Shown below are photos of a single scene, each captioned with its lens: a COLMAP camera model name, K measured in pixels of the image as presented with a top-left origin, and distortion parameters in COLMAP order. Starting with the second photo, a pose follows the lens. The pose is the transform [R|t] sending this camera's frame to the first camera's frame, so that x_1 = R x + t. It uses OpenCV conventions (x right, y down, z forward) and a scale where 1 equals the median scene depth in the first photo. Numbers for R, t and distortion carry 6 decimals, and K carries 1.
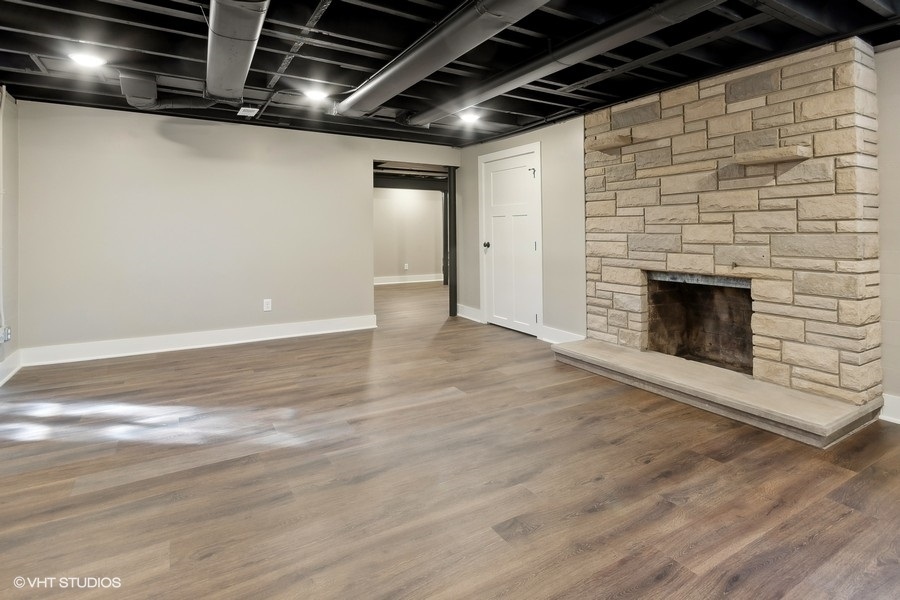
lens RADIAL K [[452.1, 0, 445.5], [0, 452.1, 234.8], [0, 0, 1]] dist [0.005925, 0.001943]
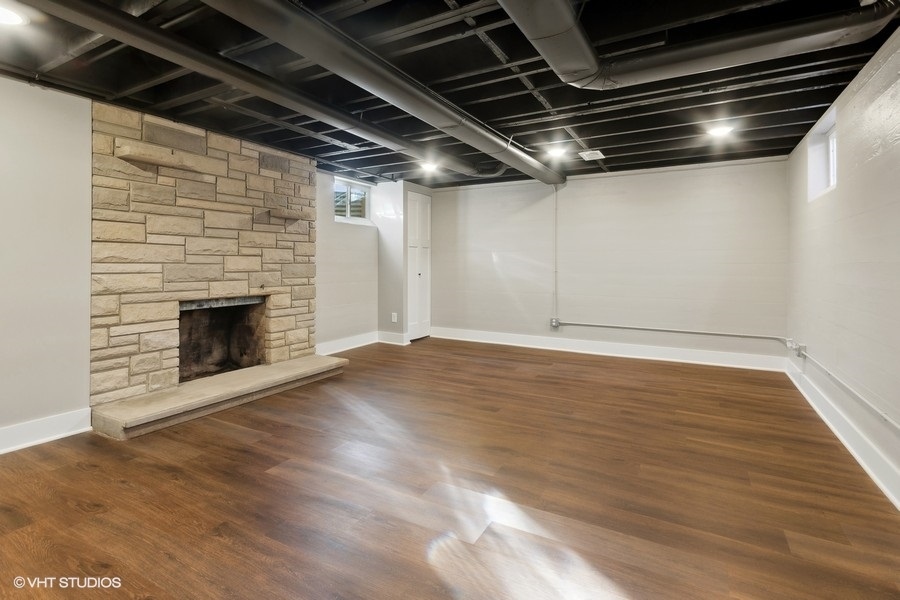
lens RADIAL K [[452.1, 0, 448.2], [0, 452.1, 262.3], [0, 0, 1]] dist [0.005925, 0.001943]
pose [[-0.502731, 0.004993, 0.864428, -0.752297], [0.005623, 0.999981, -0.002506, -0.000068], [-0.864425, 0.003601, -0.502750, 1.088302]]
